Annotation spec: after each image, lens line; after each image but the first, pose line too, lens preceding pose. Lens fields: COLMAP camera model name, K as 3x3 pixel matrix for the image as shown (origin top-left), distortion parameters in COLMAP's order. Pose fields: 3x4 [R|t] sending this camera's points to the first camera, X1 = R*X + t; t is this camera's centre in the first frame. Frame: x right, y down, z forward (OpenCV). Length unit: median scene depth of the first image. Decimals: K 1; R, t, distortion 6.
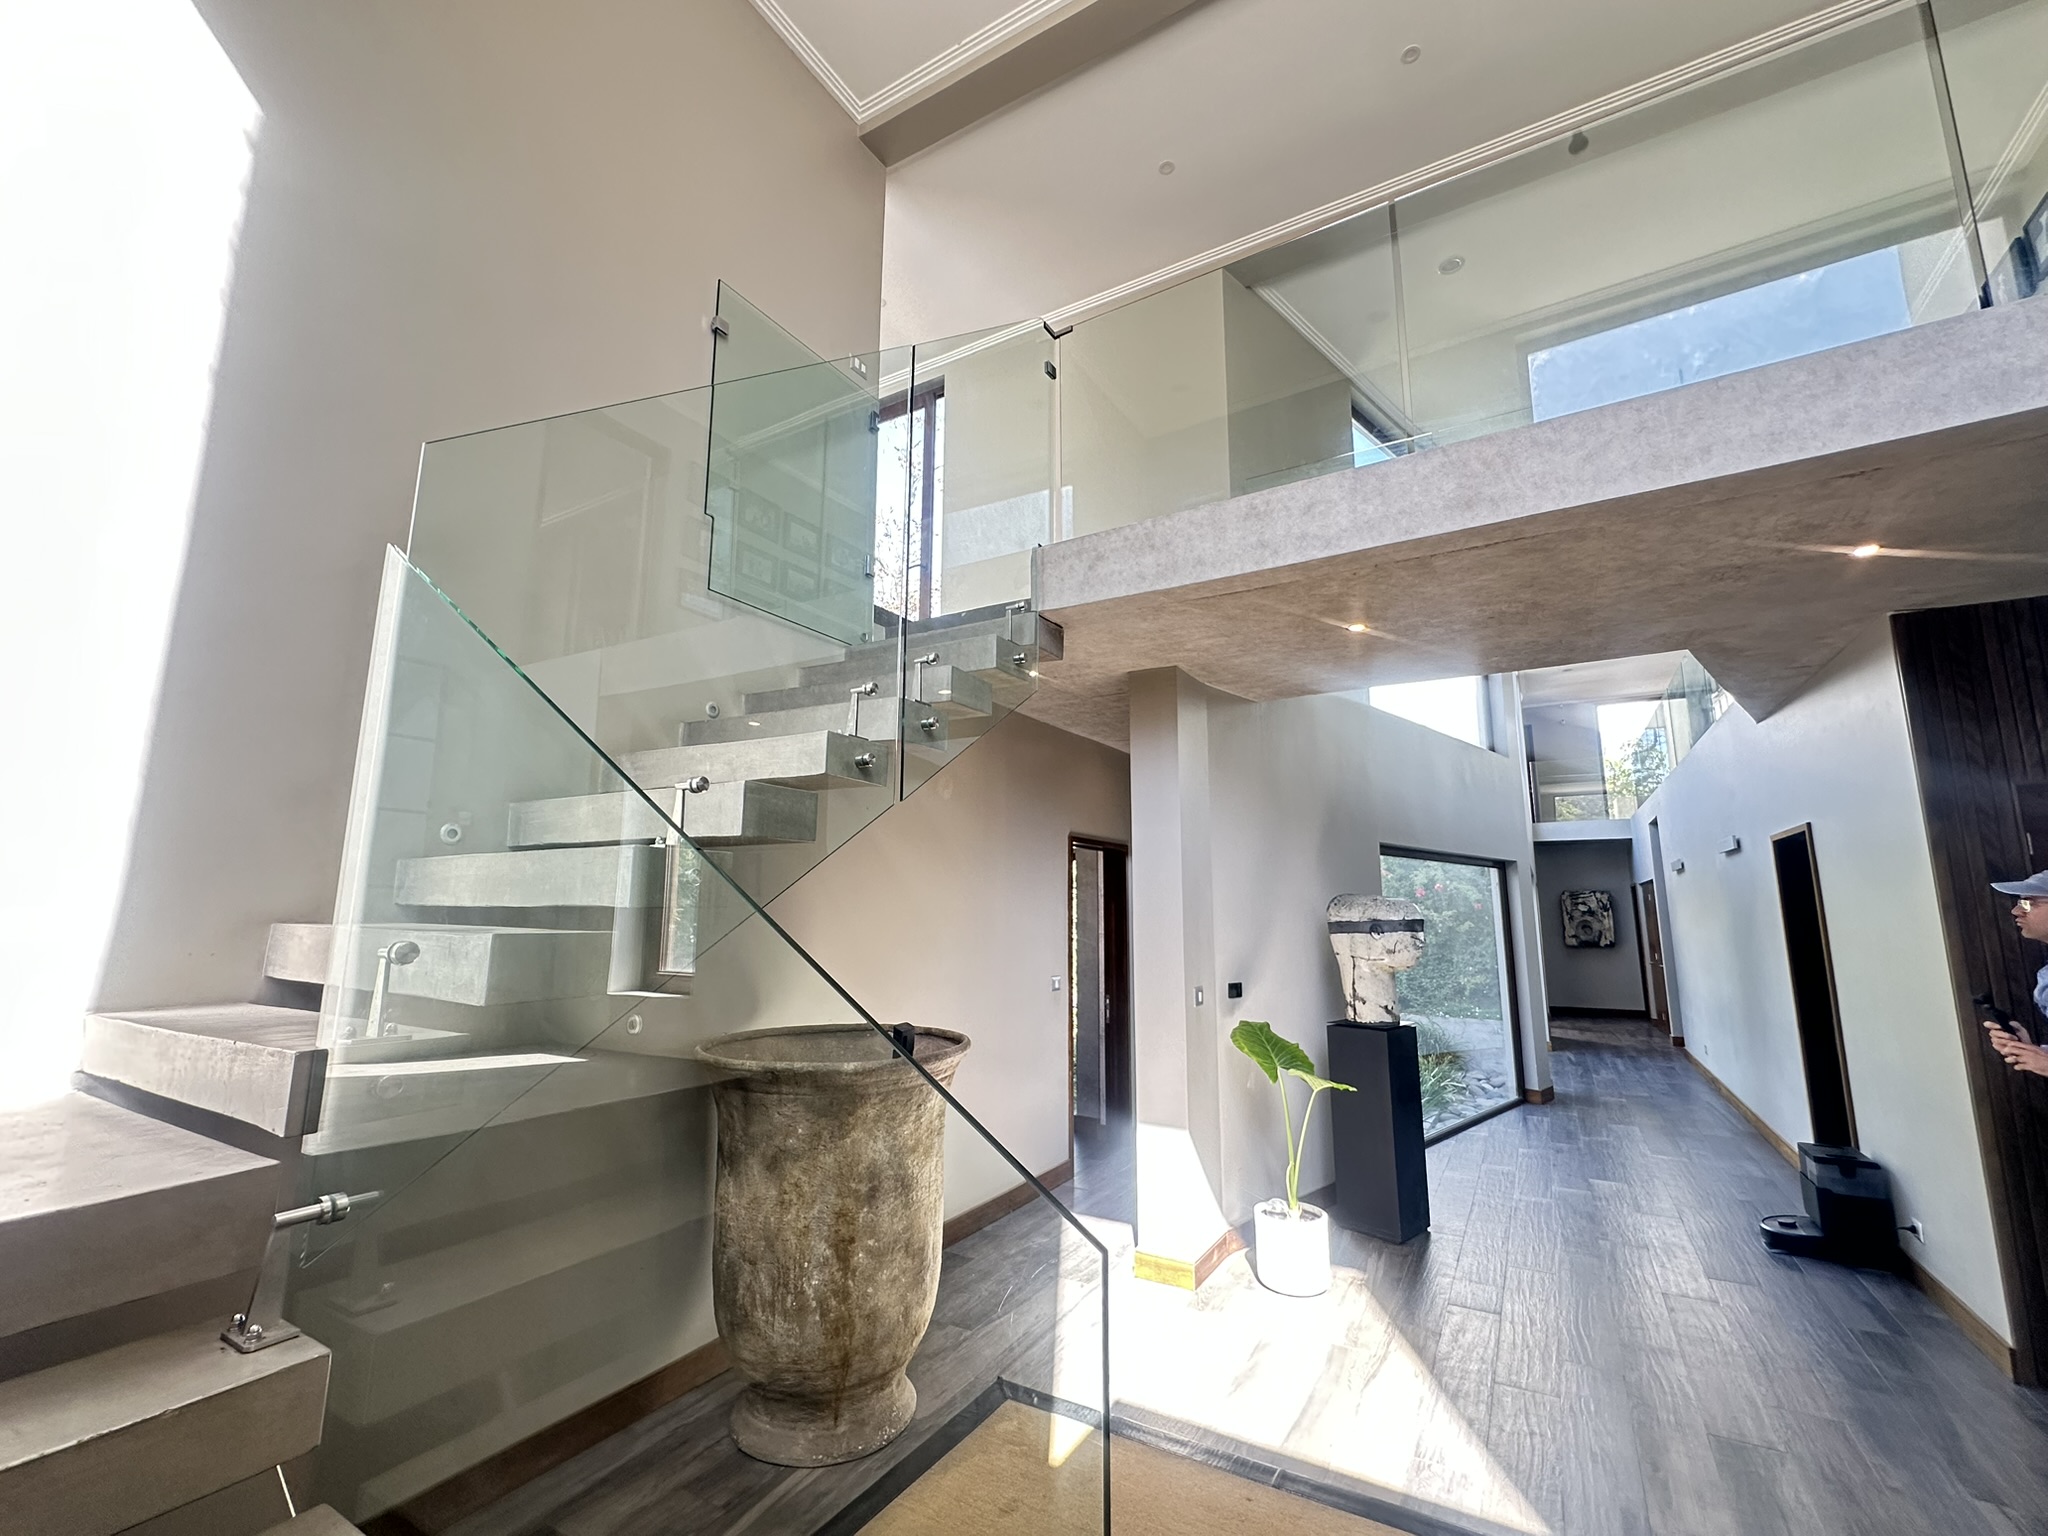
lens RADIAL K [[859.7, 0, 1017.9], [0, 859.7, 759.6], [0, 0, 1]] dist [-0.002172, -0.000206]
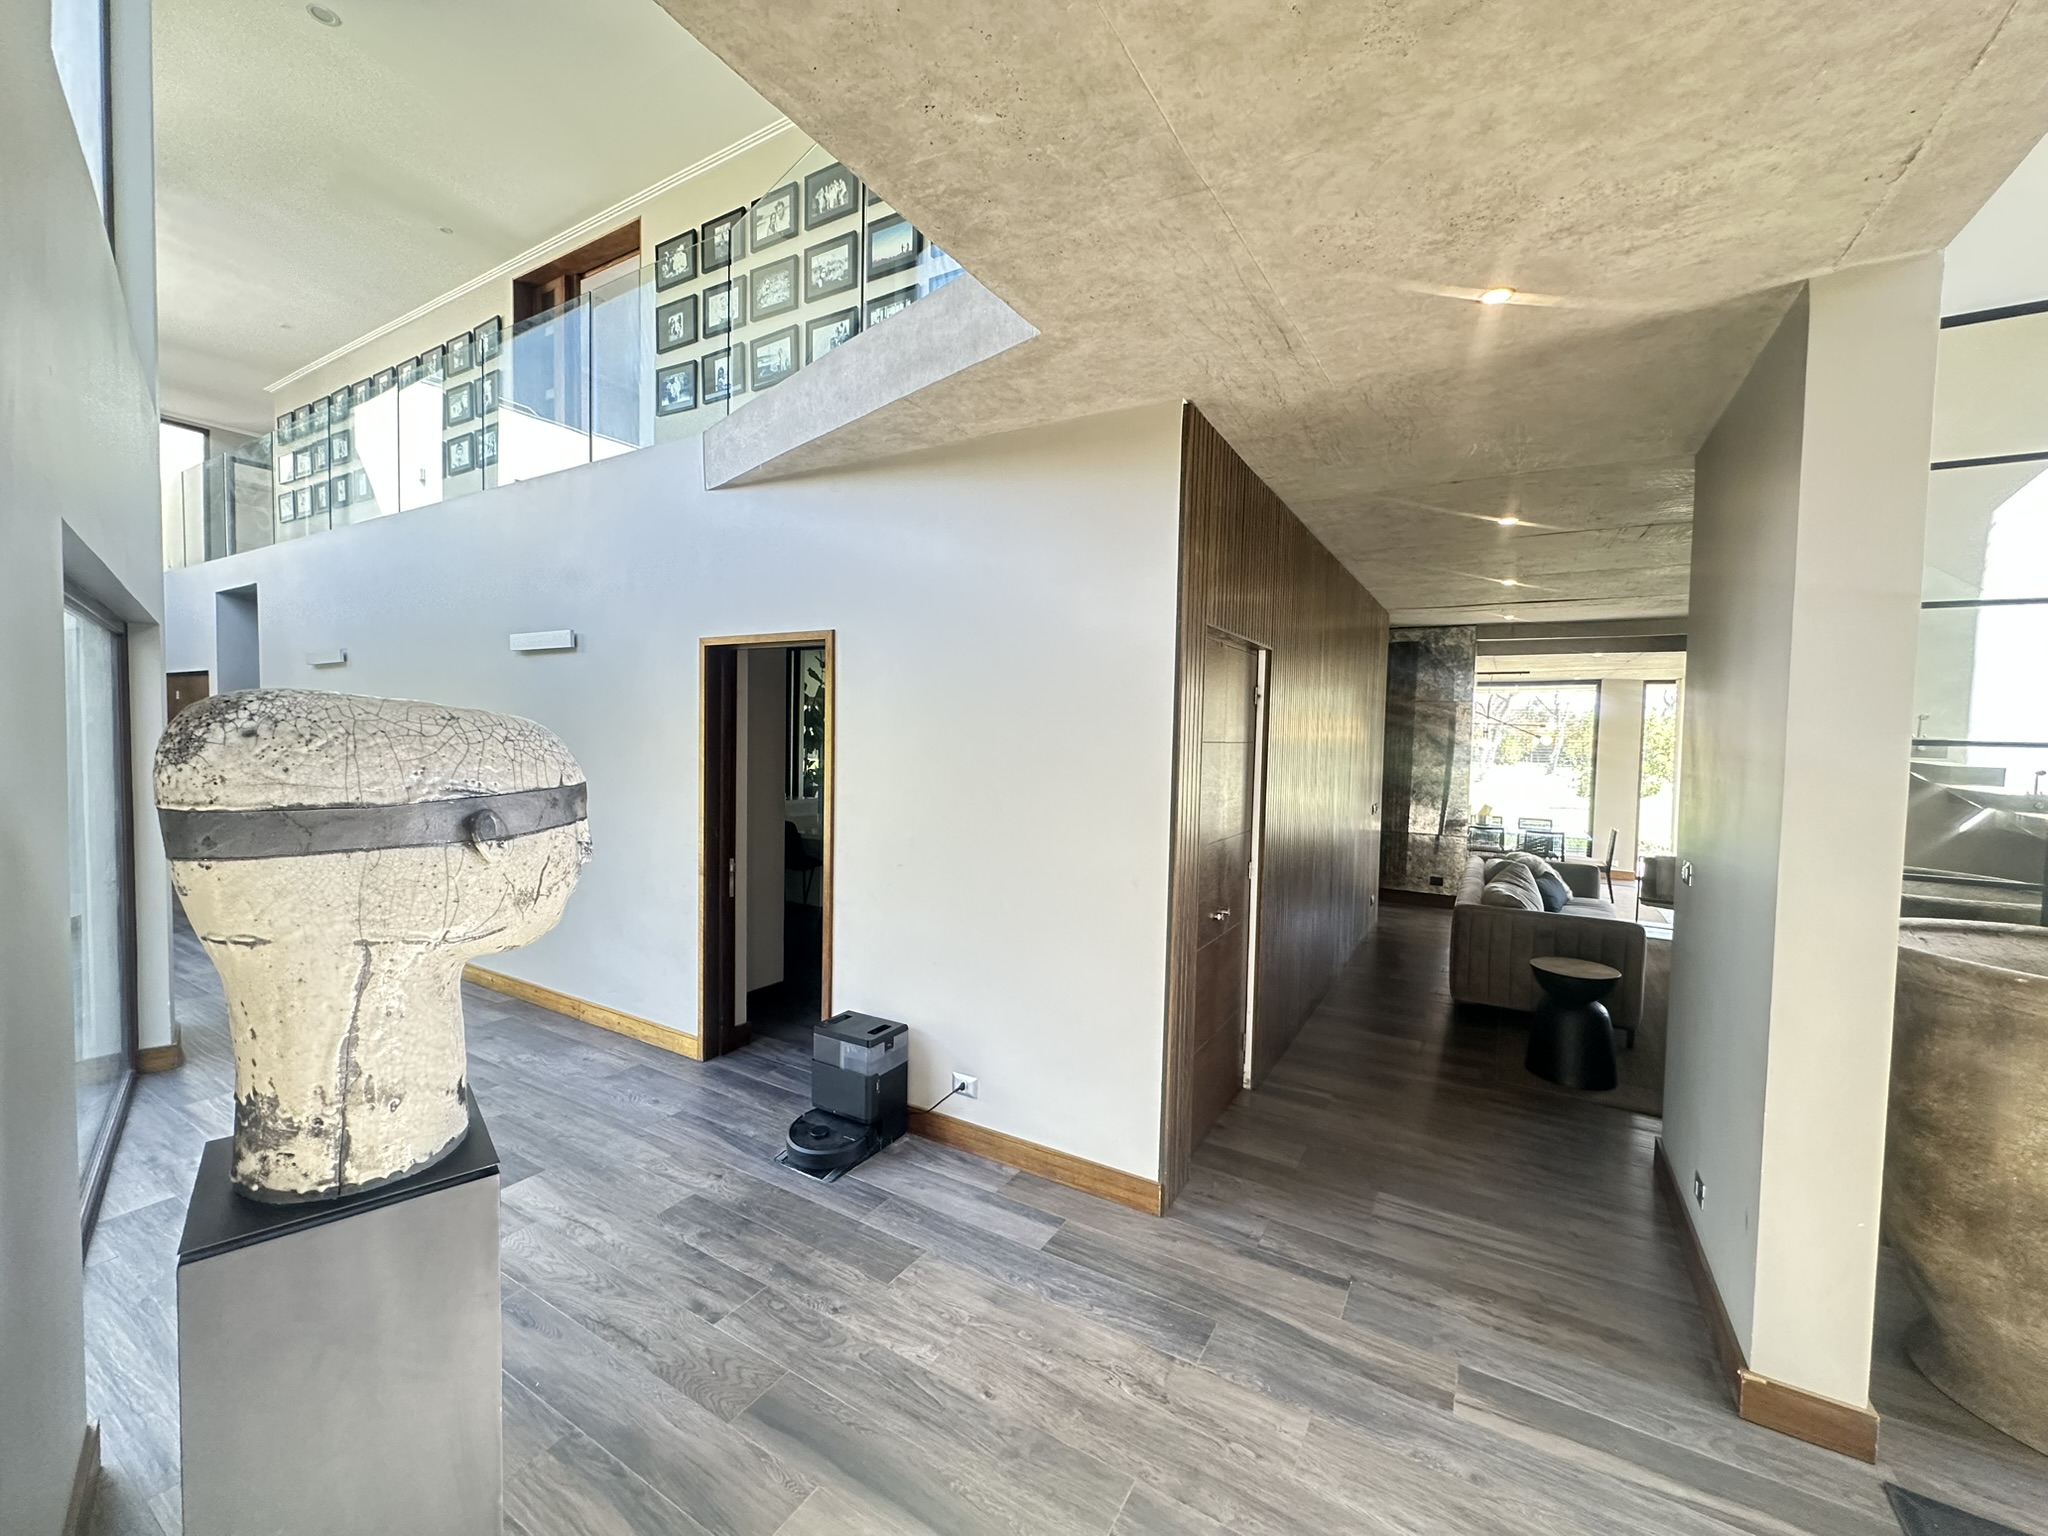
lens RADIAL K [[814.9, 0, 1024.6], [0, 814.9, 757.9], [0, 0, 1]] dist [-0.002161, 0.000628]
pose [[0.009884, -0.035939, 0.999305, 0.258567], [-0.187241, 0.981611, 0.037154, 0.219085], [-0.982264, -0.187478, 0.002973, 1.381533]]
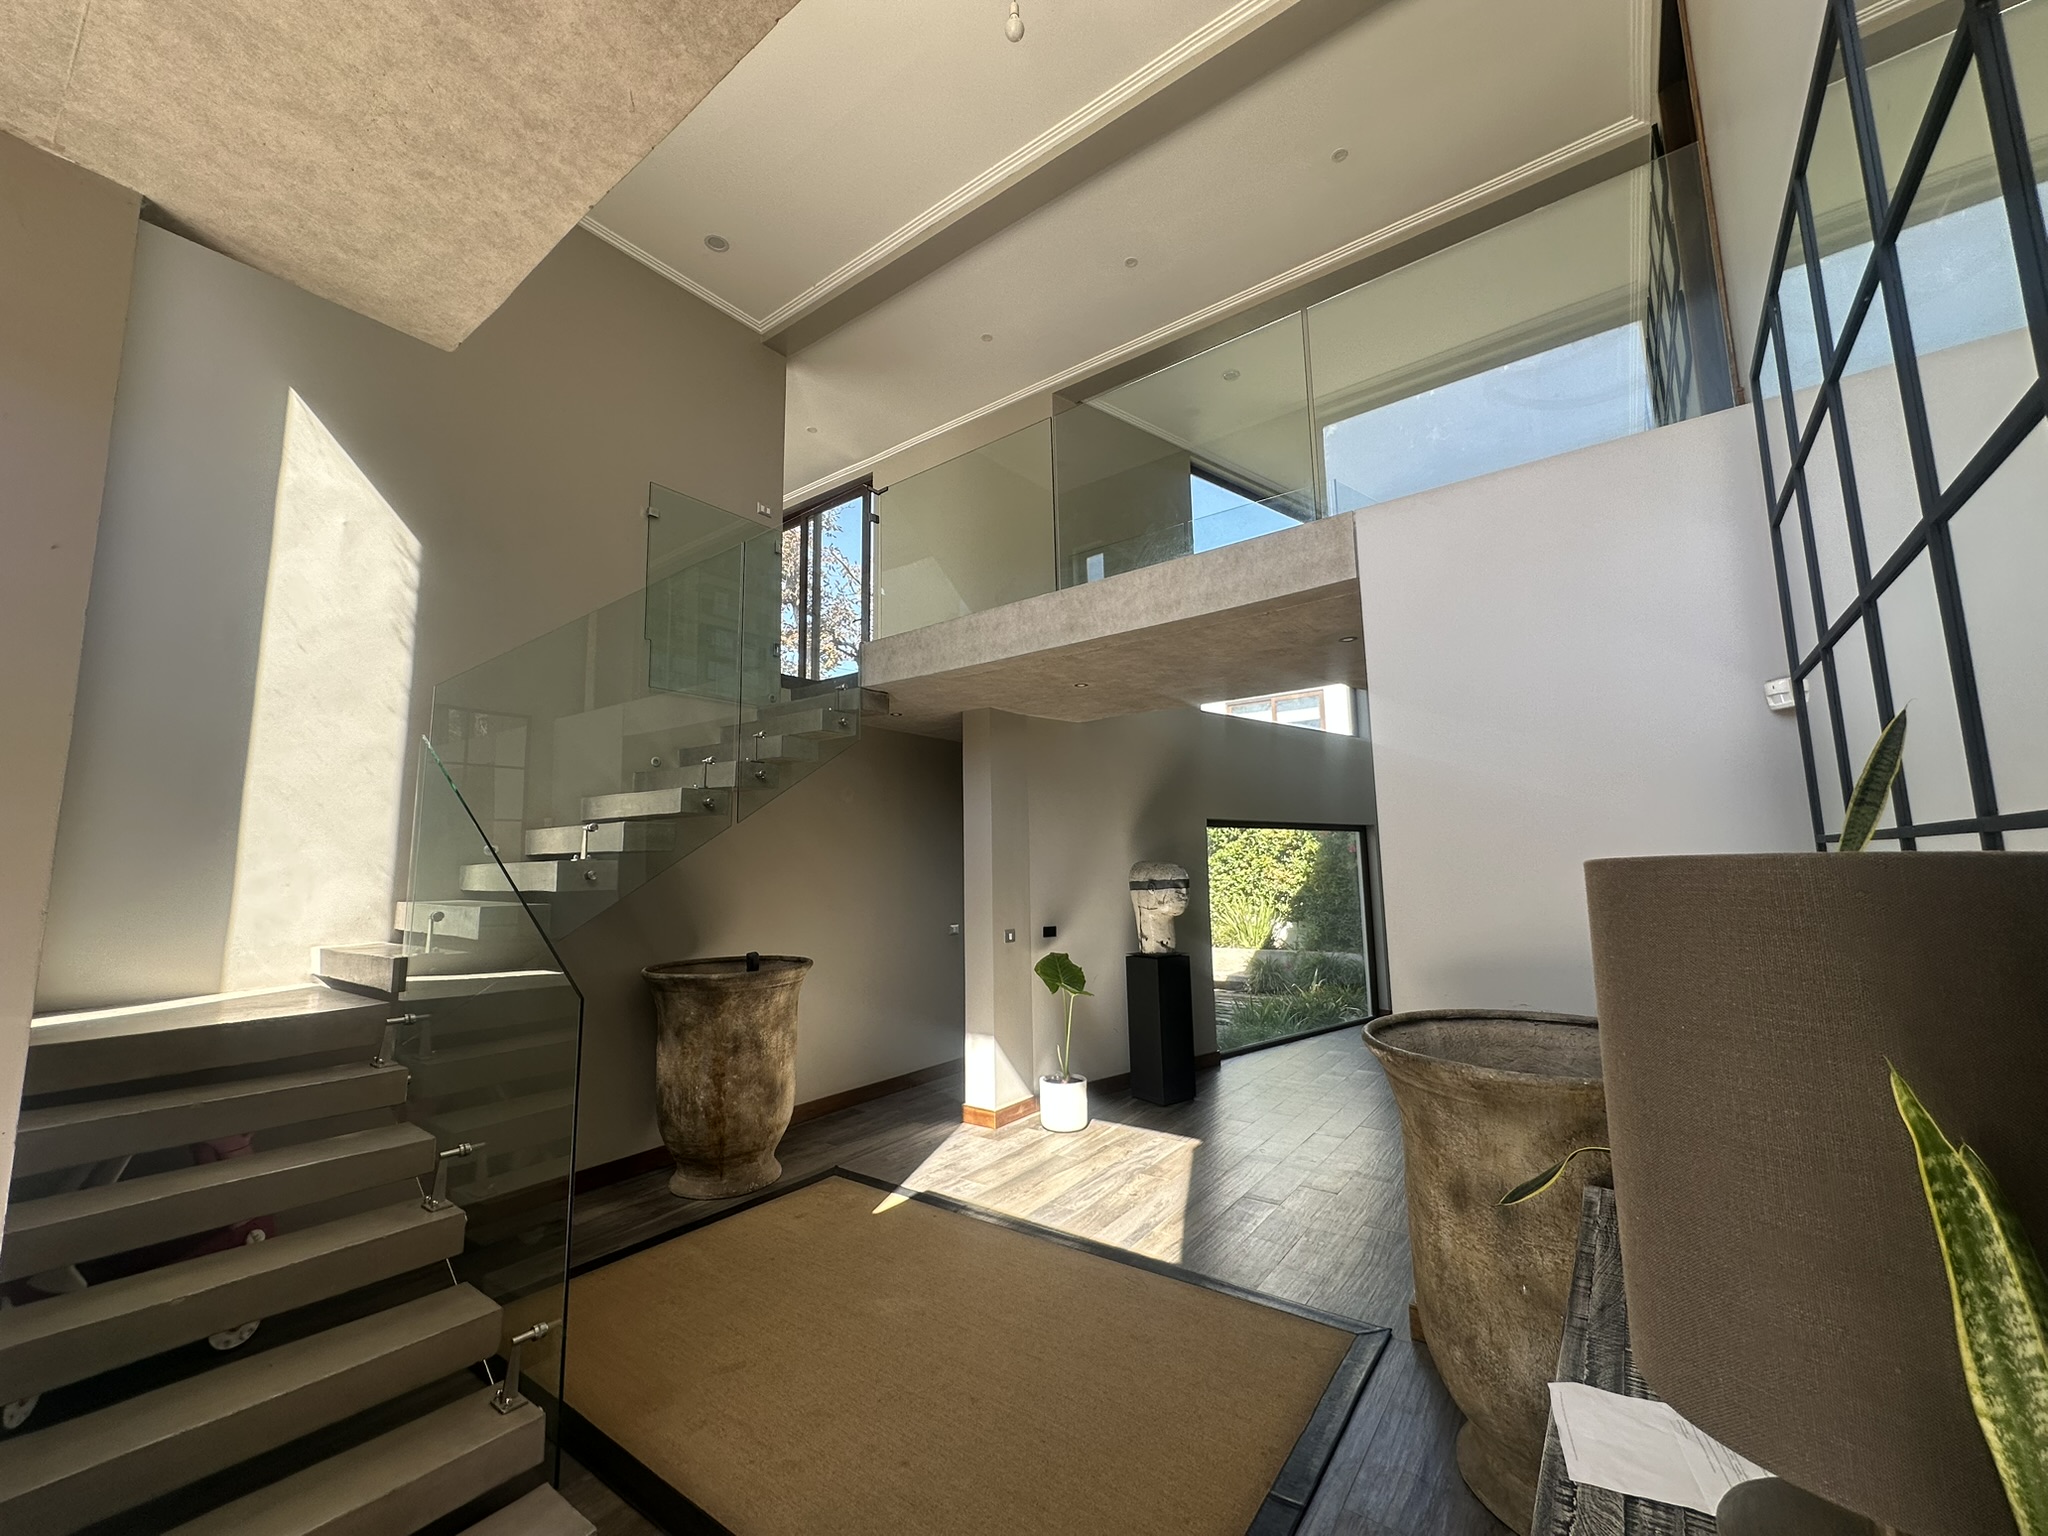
lens RADIAL K [[814.9, 0, 1028.9], [0, 814.9, 761.1], [0, 0, 1]] dist [-0.002161, 0.000628]
pose [[0.994746, -0.034284, -0.096459, 0.587960], [0.038684, 0.998277, 0.044122, -0.121367], [0.094781, -0.047622, 0.994359, -0.538523]]
